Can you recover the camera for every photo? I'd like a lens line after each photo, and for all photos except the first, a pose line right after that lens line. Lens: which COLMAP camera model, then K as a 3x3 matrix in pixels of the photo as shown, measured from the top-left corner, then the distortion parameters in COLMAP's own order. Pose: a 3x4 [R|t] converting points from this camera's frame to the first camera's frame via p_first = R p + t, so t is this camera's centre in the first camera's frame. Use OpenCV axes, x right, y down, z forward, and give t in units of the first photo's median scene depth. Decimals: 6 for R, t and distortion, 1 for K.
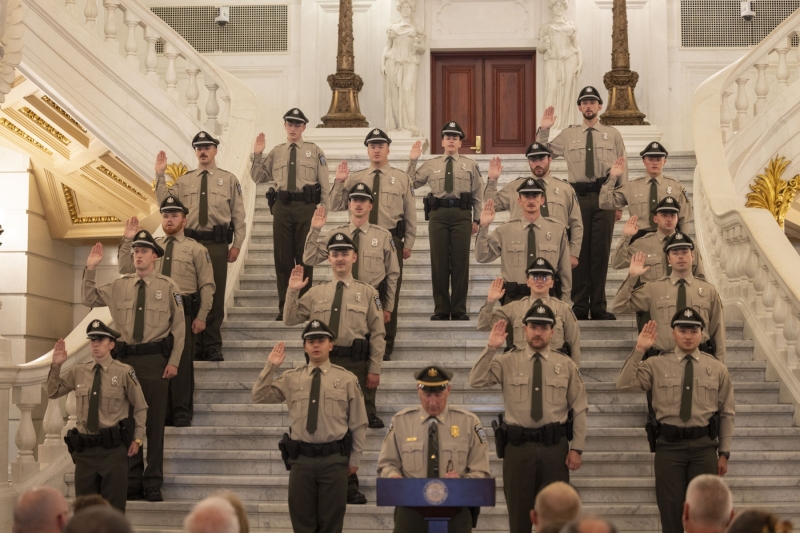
lens RADIAL K [[1833.8, 0, 400.3], [0, 1833.8, 265.8], [0, 0, 1]] dist [-0.013210, 0.000000]
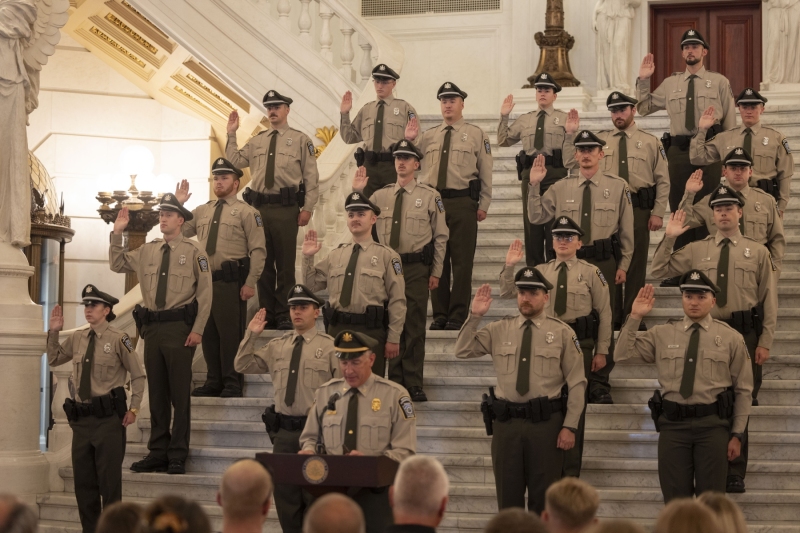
lens RADIAL K [[1841.0, 0, 401.4], [0, 1841.0, 267.5], [0, 0, 1]] dist [-0.023008, 0.000000]
pose [[0.971261, -0.003574, -0.237989, 0.212002], [0.007032, 0.999882, 0.013682, 0.007757], [0.237912, -0.014963, 0.971171, 0.092300]]
